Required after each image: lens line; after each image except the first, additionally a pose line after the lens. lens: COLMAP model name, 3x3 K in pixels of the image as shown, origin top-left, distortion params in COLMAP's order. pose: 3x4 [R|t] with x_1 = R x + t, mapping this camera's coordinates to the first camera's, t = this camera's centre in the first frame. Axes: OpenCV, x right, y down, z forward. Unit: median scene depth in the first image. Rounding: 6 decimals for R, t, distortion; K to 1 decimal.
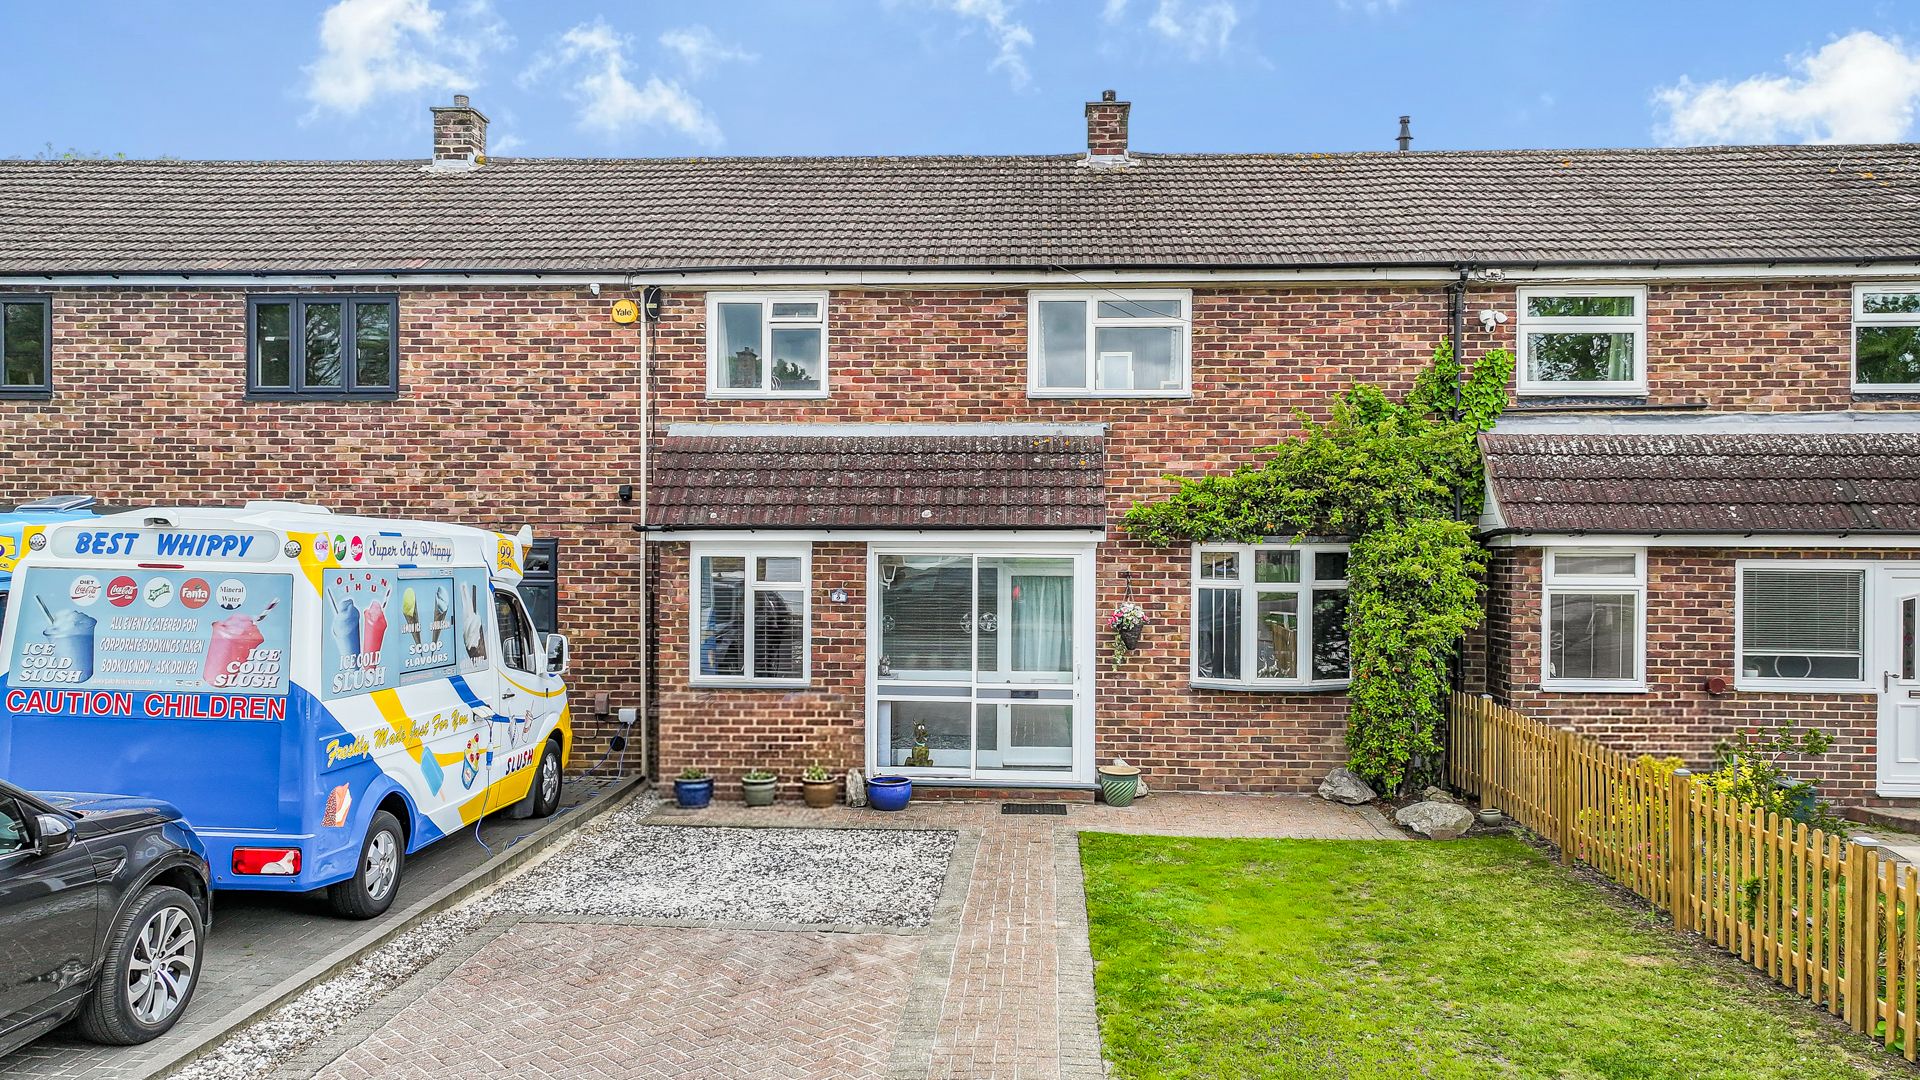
lens RADIAL K [[1379.0, 0, 960.0], [0, 1379.0, 540.0], [0, 0, 1]] dist [0.003277, -0.004420]
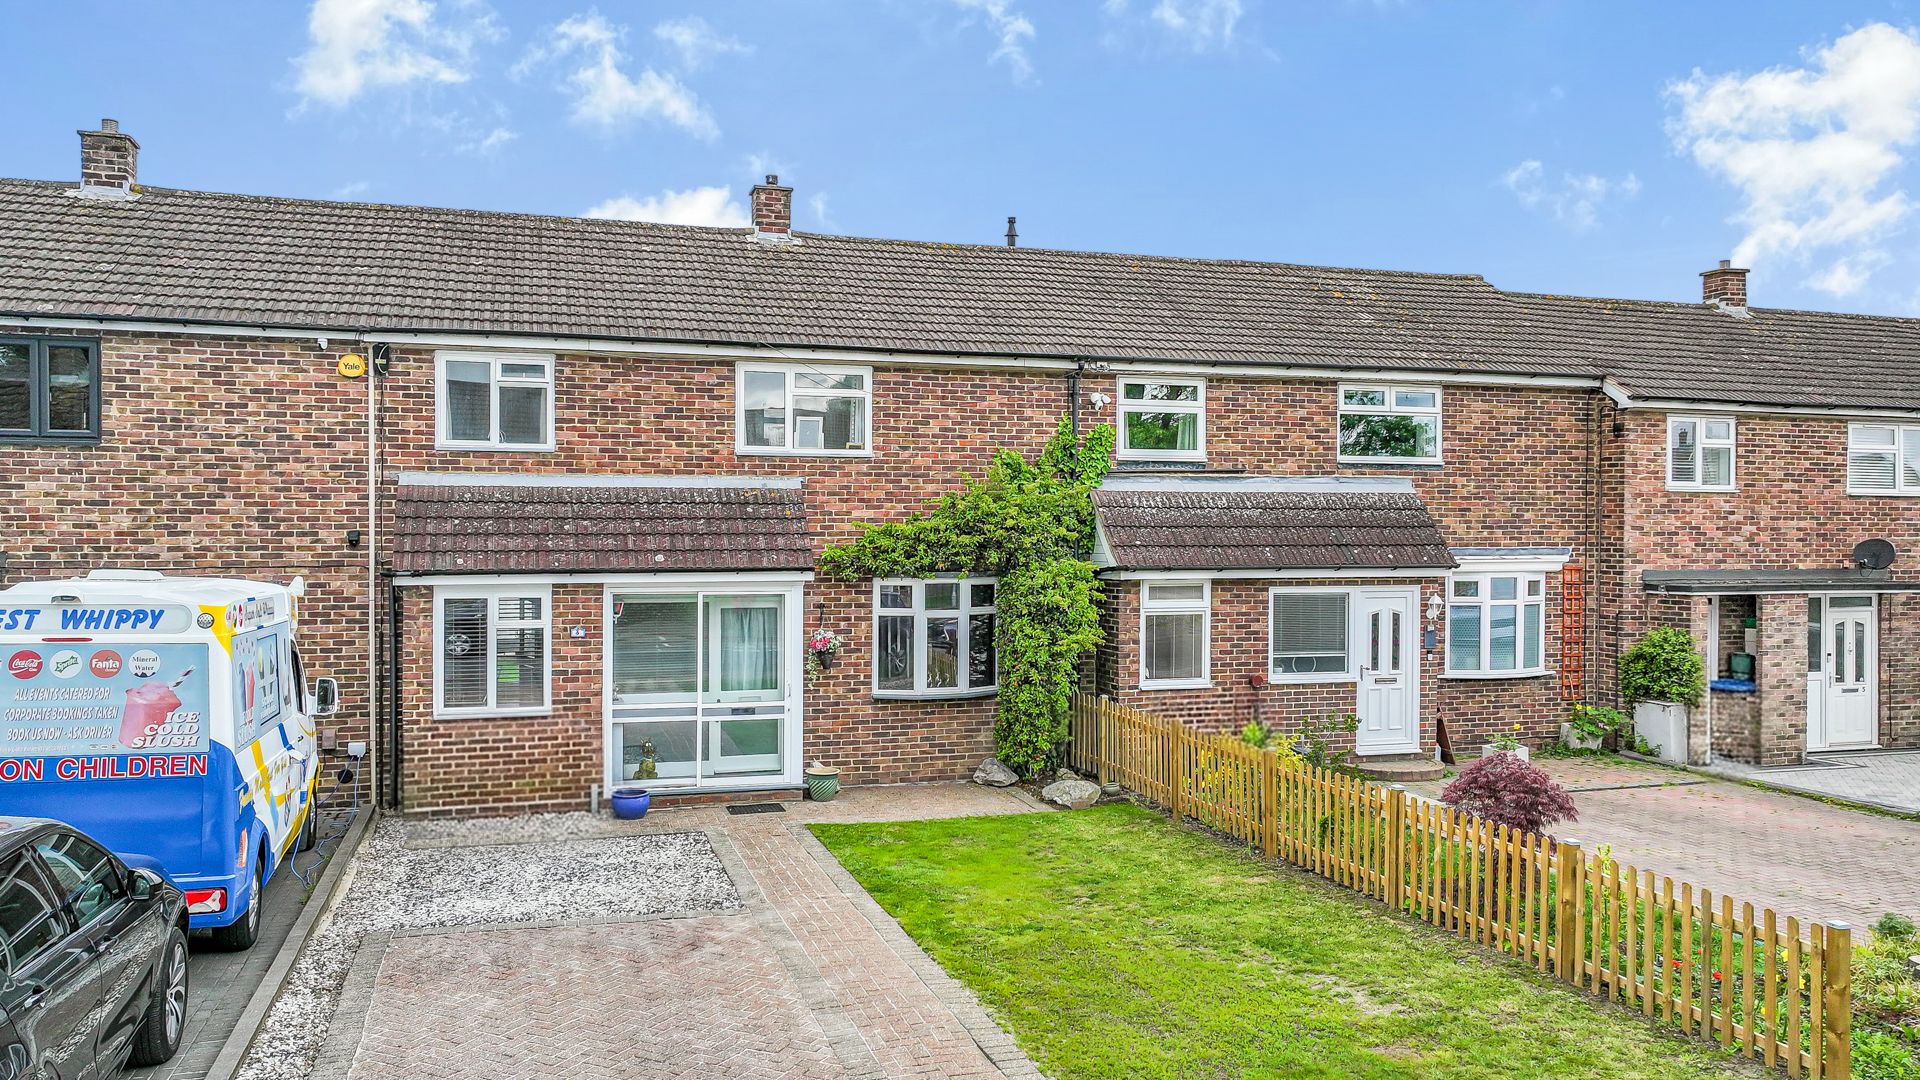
lens RADIAL K [[1379.0, 0, 960.0], [0, 1379.0, 540.0], [0, 0, 1]] dist [0.003277, -0.004420]
pose [[0.937782, -0.005232, 0.347184, -0.180459], [0.003675, 0.999980, 0.005143, -0.037559], [-0.347204, -0.003547, 0.937783, -0.154297]]
